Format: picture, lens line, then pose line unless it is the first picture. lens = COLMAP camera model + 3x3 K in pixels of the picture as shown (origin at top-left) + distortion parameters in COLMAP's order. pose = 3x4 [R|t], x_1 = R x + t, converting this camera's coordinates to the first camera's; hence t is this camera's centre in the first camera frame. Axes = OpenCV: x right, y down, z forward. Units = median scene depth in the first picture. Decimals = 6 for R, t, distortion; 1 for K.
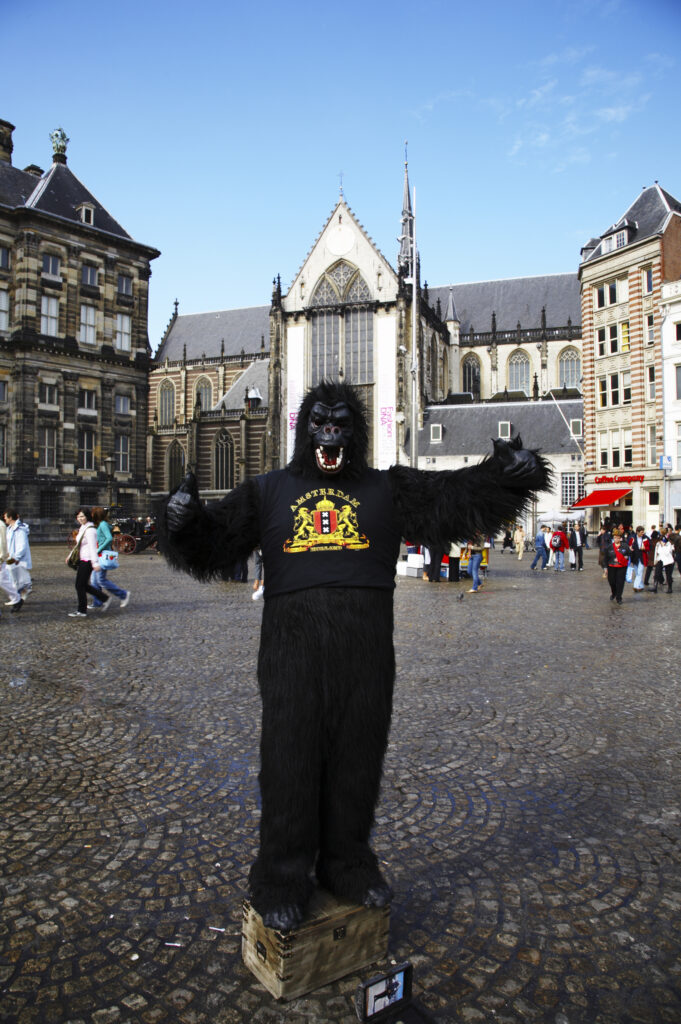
lens RADIAL K [[709.2, 0, 340.5], [0, 709.2, 512.0], [0, 0, 1]] dist [-0.129526, 0.073778]
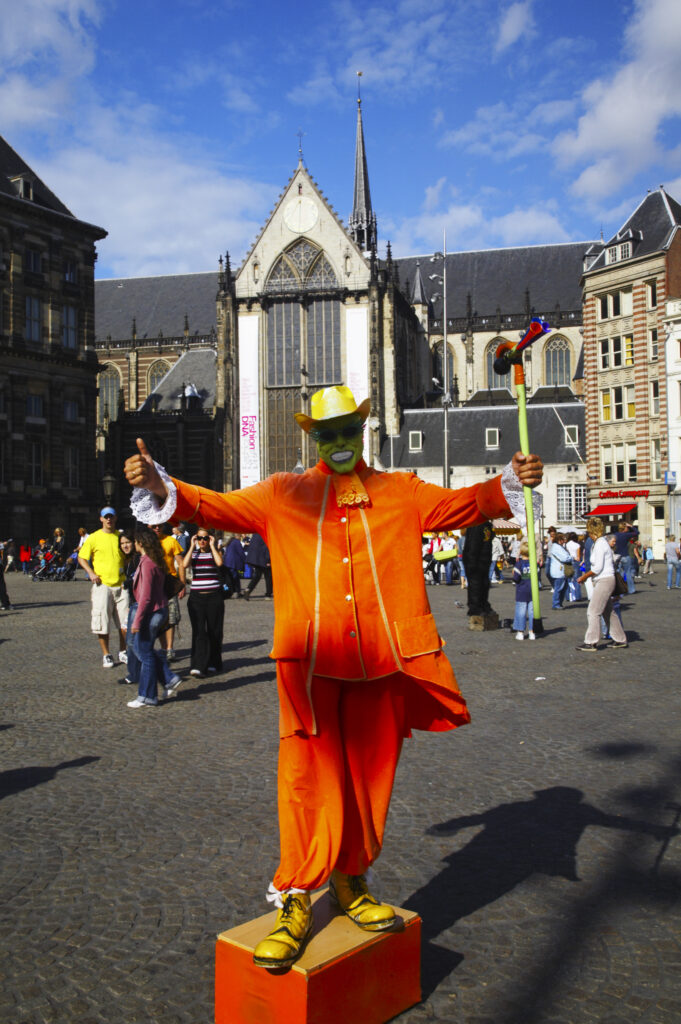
lens RADIAL K [[1014.0, 0, 340.5], [0, 1014.0, 512.0], [0, 0, 1]] dist [0.010930, 0.003781]
pose [[0.991805, -0.011475, 0.127247, -0.144511], [0.013930, 0.999733, -0.018425, 0.000015], [-0.127002, 0.020047, 0.991700, -0.300792]]
